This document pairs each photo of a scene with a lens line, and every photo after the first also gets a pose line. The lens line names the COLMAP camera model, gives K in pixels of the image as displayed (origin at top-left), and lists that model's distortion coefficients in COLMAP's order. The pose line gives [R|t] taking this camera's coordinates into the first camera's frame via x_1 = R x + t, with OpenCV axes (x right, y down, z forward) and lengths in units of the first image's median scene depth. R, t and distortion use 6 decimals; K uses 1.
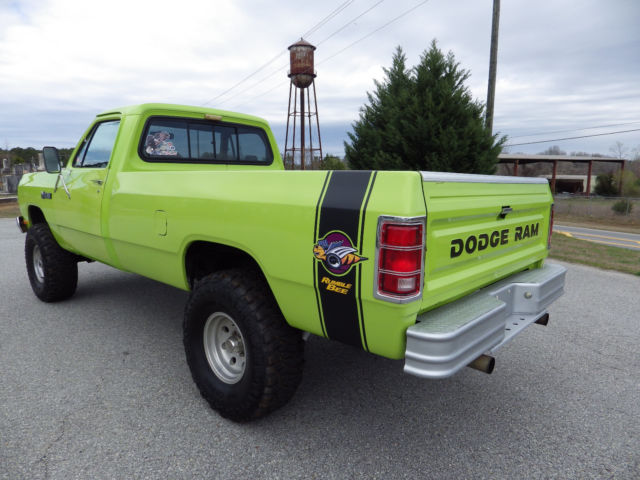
lens RADIAL K [[429.2, 0, 320.3], [0, 429.2, 238.5], [0, 0, 1]] dist [0.003196, -0.000107]
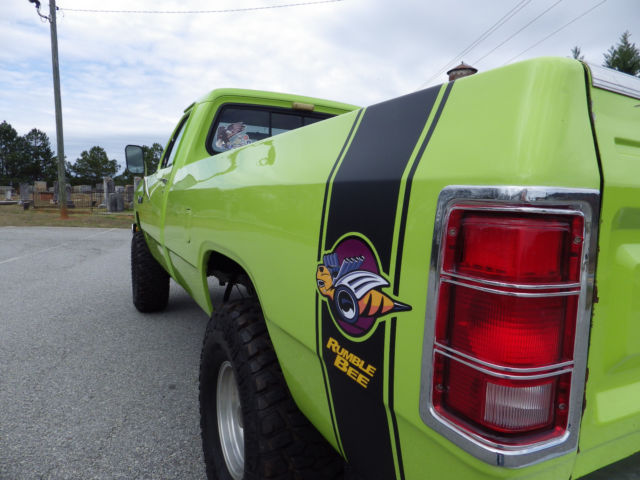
lens RADIAL K [[429.2, 0, 318.6], [0, 429.2, 236.9], [0, 0, 1]] dist [0.003196, -0.000107]
pose [[0.938198, 0.046608, -0.342947, 0.152587], [-0.068789, 0.996234, -0.052791, 0.010871], [0.339195, 0.073119, 0.937870, 0.594930]]
